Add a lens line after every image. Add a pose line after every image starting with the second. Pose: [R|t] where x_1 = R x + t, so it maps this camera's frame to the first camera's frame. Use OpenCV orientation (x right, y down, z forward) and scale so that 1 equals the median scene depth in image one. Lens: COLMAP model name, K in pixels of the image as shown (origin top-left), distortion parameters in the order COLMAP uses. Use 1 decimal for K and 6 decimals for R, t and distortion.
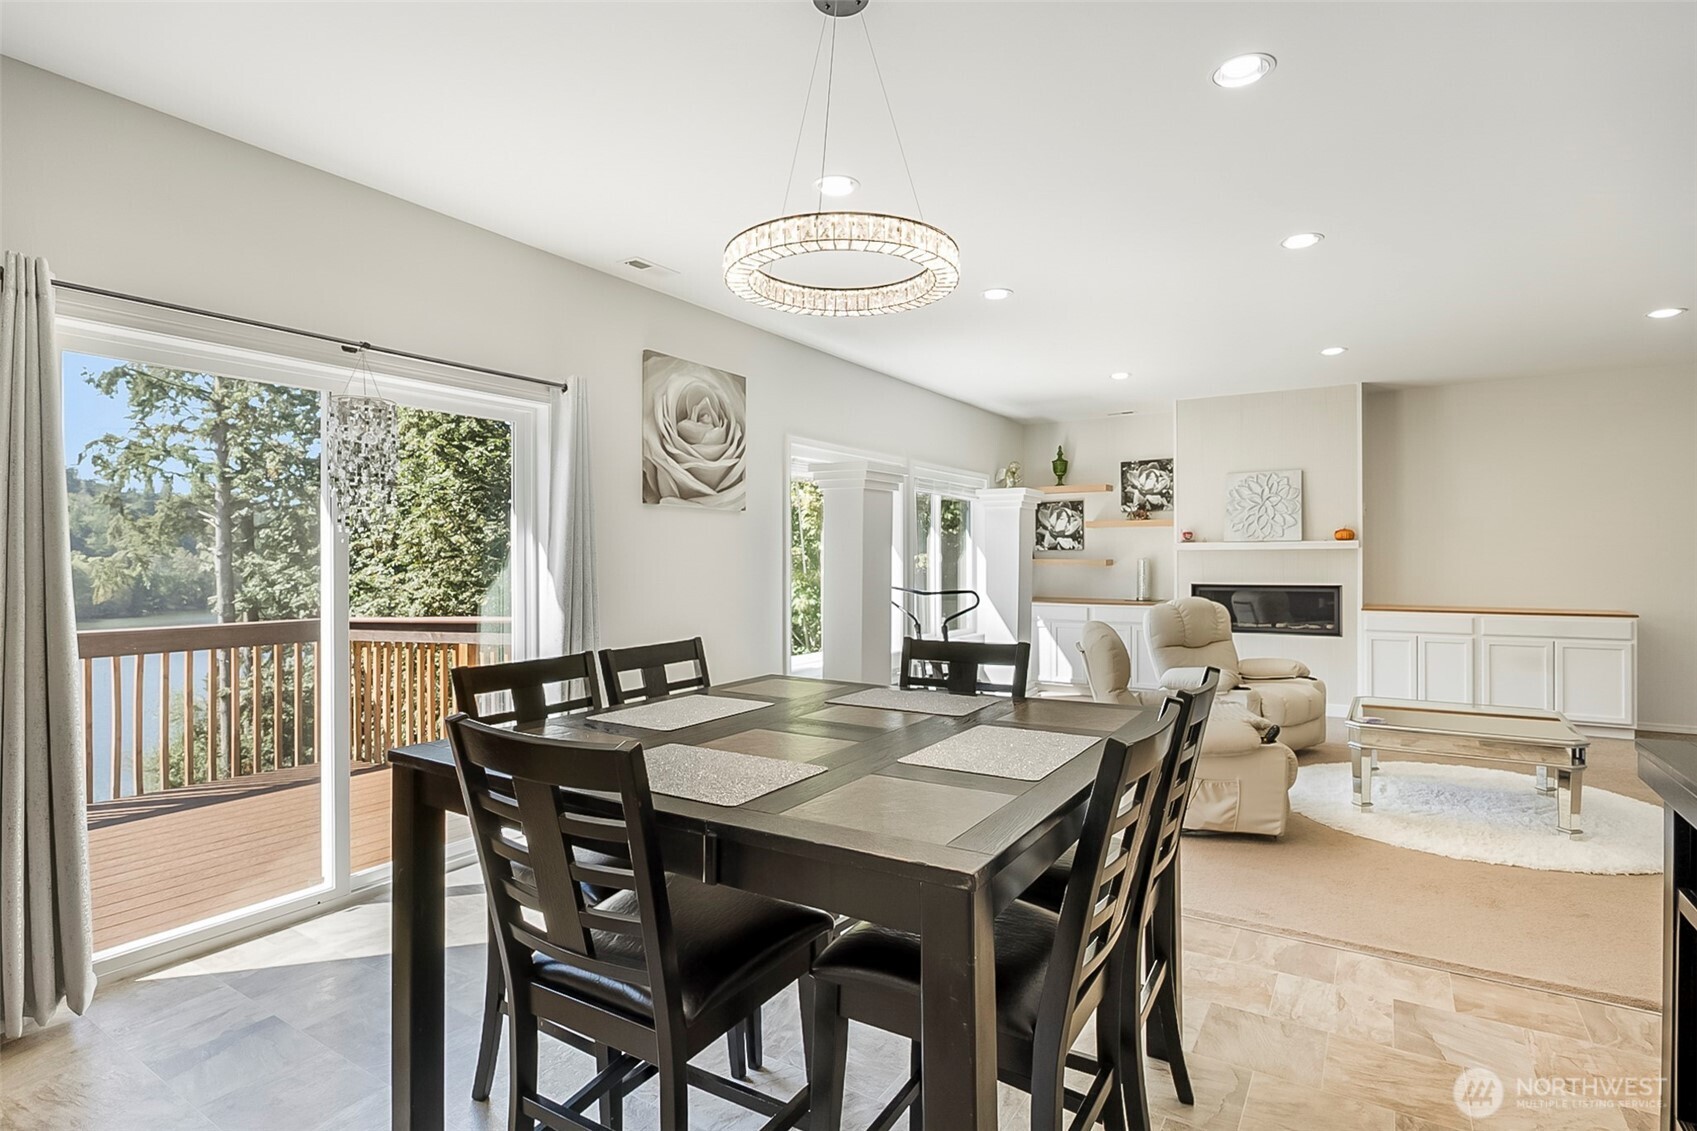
lens RADIAL K [[846.9, 0, 840.8], [0, 846.9, 560.5], [0, 0, 1]] dist [-0.009499, 0.000669]
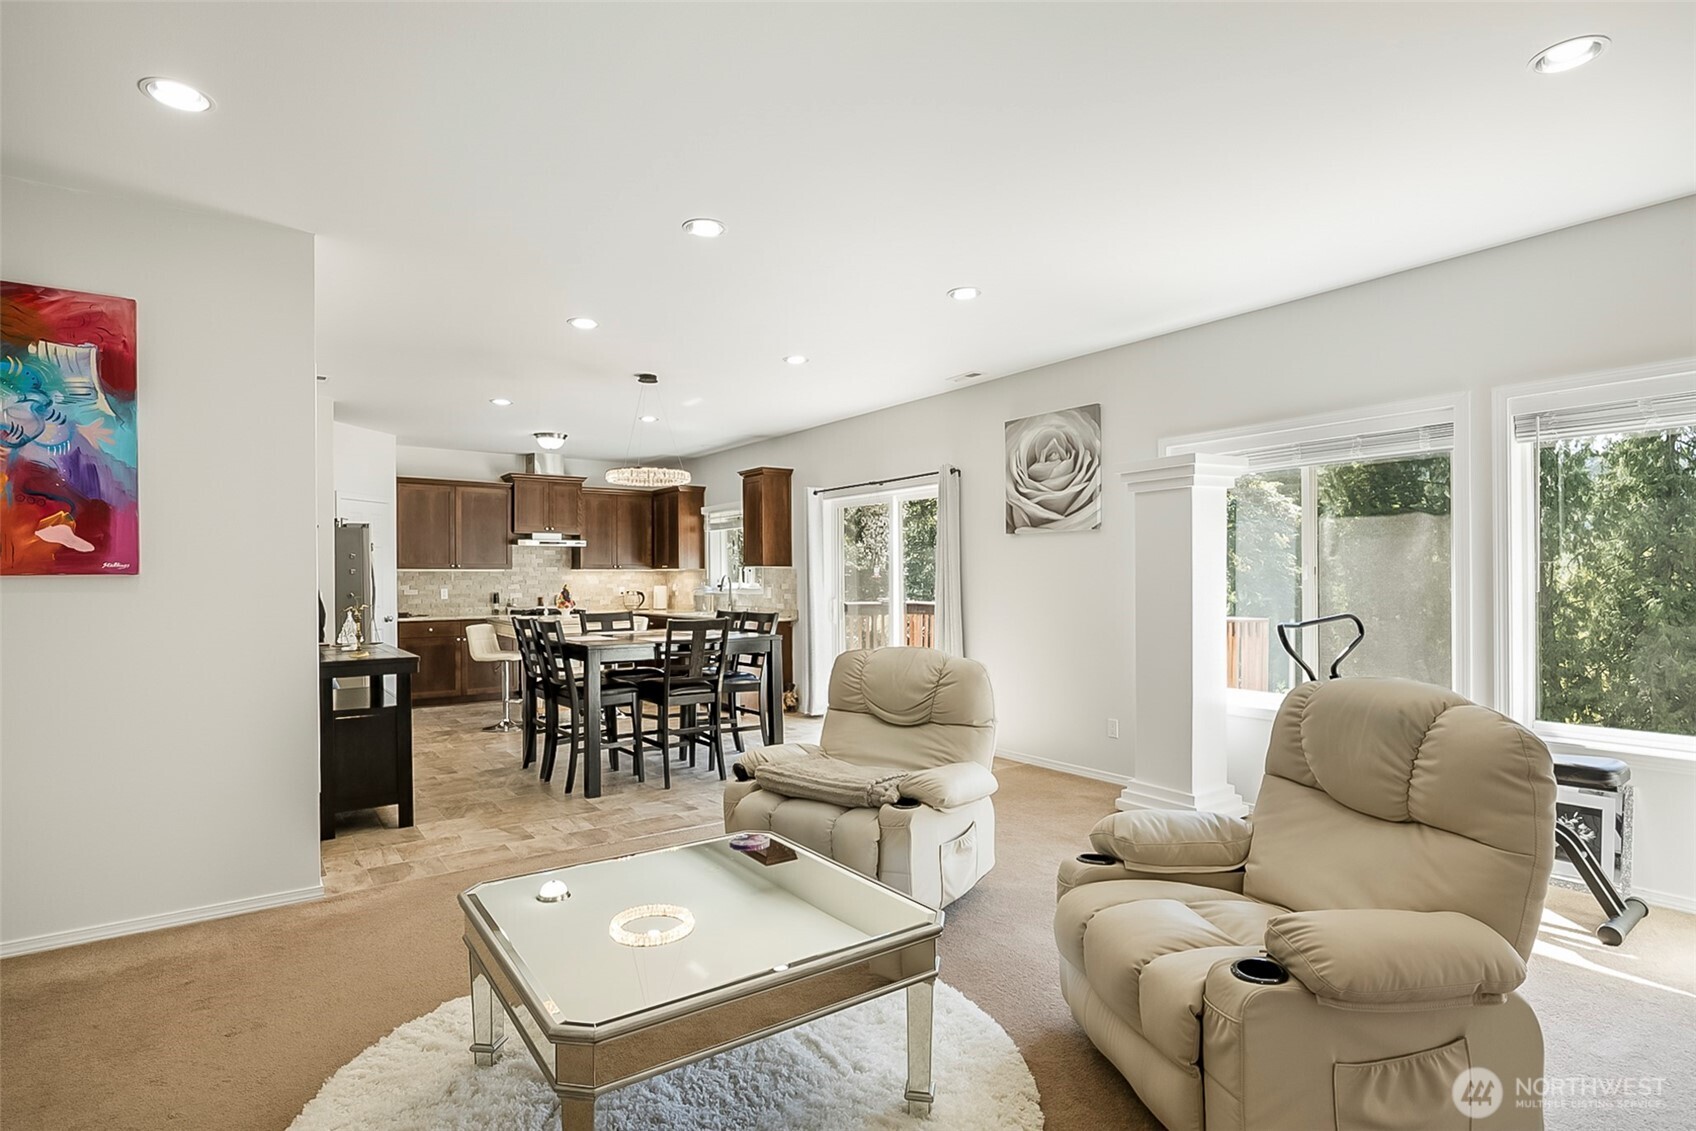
lens RADIAL K [[846.4, 0, 847.7], [0, 846.4, 576.9], [0, 0, 1]] dist [-0.009499, 0.000669]
pose [[-0.359946, 0.004419, -0.932963, 0.097814], [0.007361, 0.999971, 0.001896, -0.000218], [0.932944, -0.006185, -0.359968, 0.106835]]
